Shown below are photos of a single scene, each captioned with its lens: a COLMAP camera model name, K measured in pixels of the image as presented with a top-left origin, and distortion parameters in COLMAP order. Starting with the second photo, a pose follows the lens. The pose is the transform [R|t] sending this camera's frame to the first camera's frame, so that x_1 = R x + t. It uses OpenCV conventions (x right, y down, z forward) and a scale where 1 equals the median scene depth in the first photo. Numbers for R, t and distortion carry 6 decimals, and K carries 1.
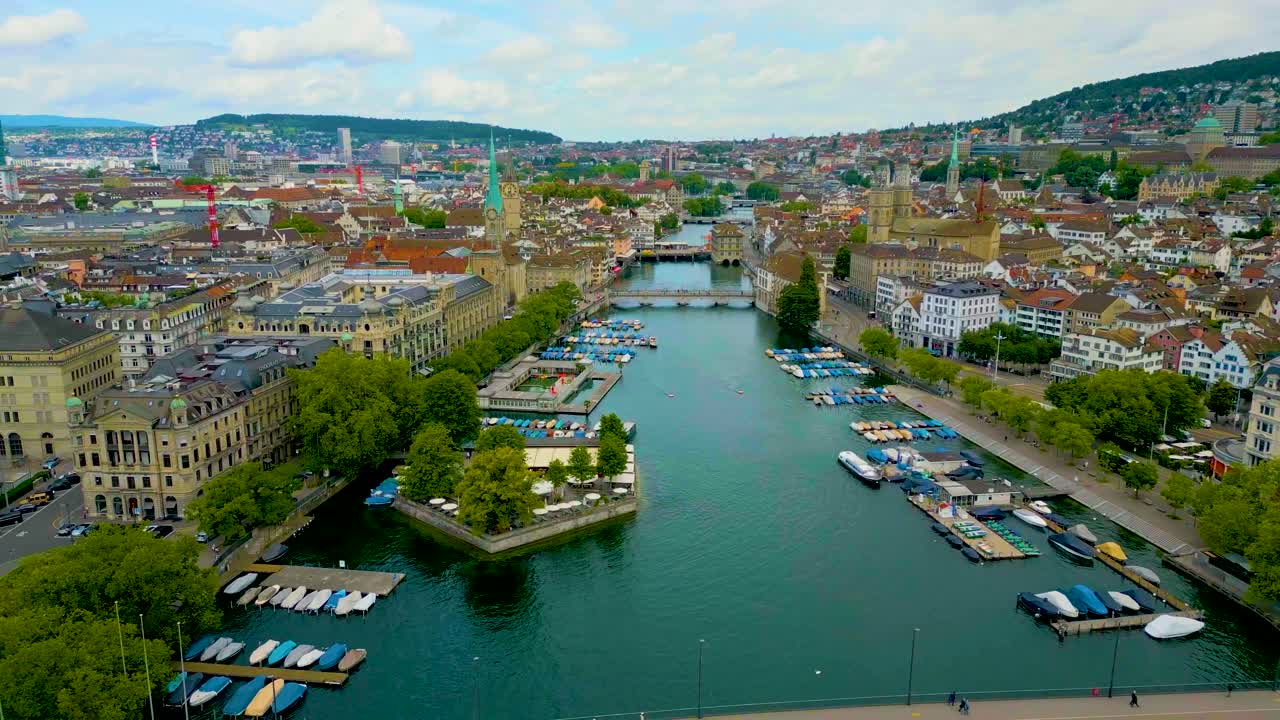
lens RADIAL K [[928.6, 0, 644.1], [0, 928.6, 360.0], [0, 0, 1]] dist [0.077100, -0.073563]
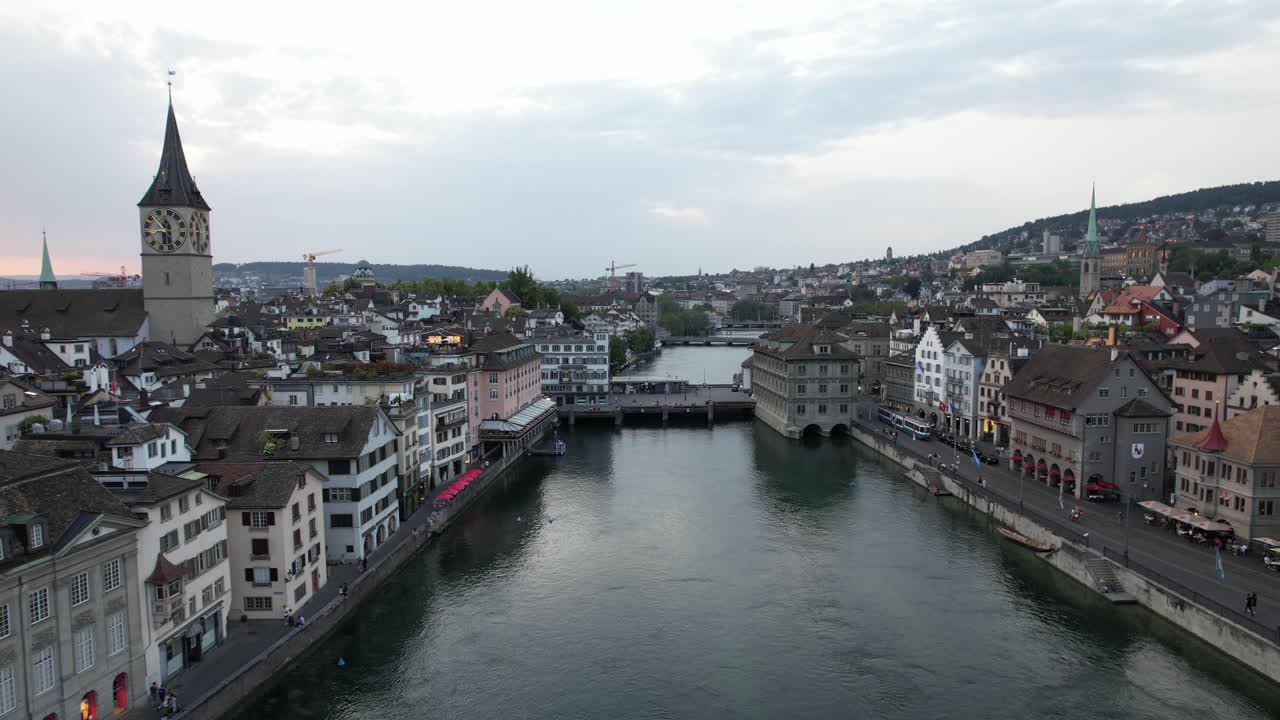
lens RADIAL K [[885.0, 0, 644.0], [0, 885.0, 361.3], [0, 0, 1]] dist [0.014047, -0.000641]
pose [[0.999189, -0.011847, 0.038489, 0.017881], [0.017137, 0.989981, -0.140158, -0.132109], [-0.036443, 0.140704, 0.989381, 1.025431]]
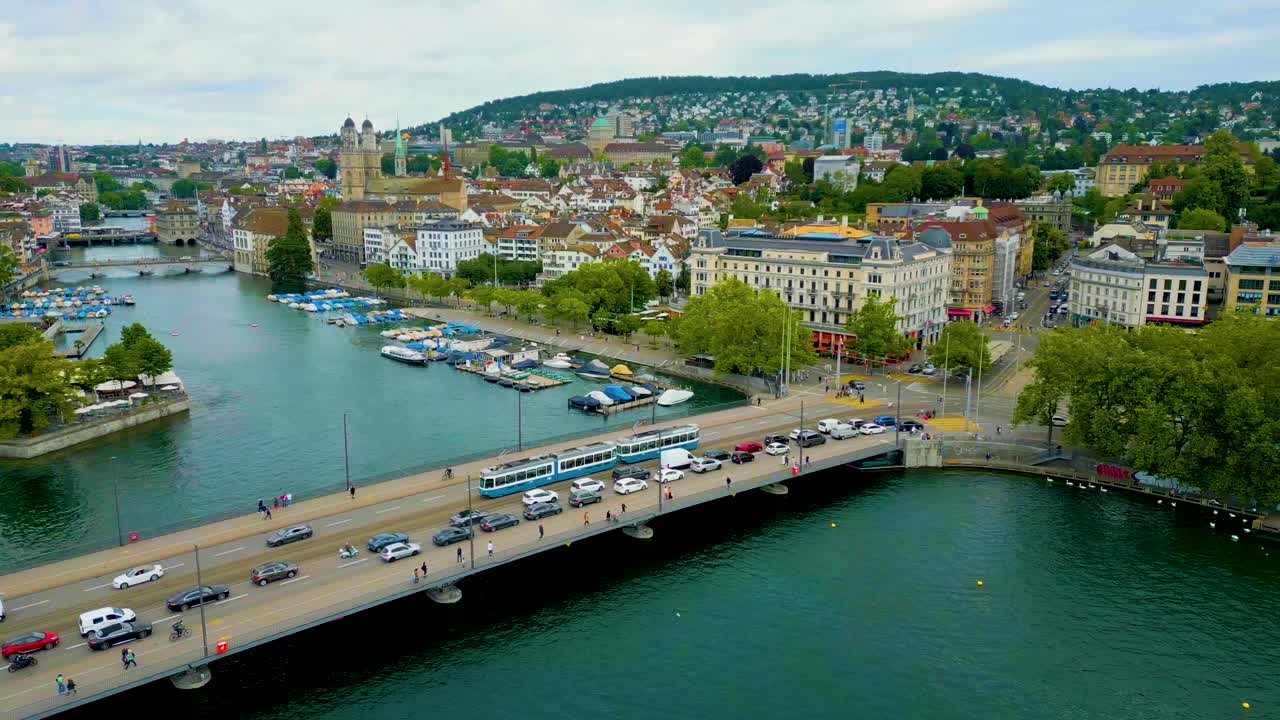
lens RADIAL K [[928.6, 0, 644.1], [0, 928.6, 360.0], [0, 0, 1]] dist [0.077100, -0.073563]
pose [[0.837482, -0.114677, 0.534296, -0.057594], [0.120804, 0.992395, 0.023646, 0.065846], [-0.532944, 0.044742, 0.844967, -0.027533]]
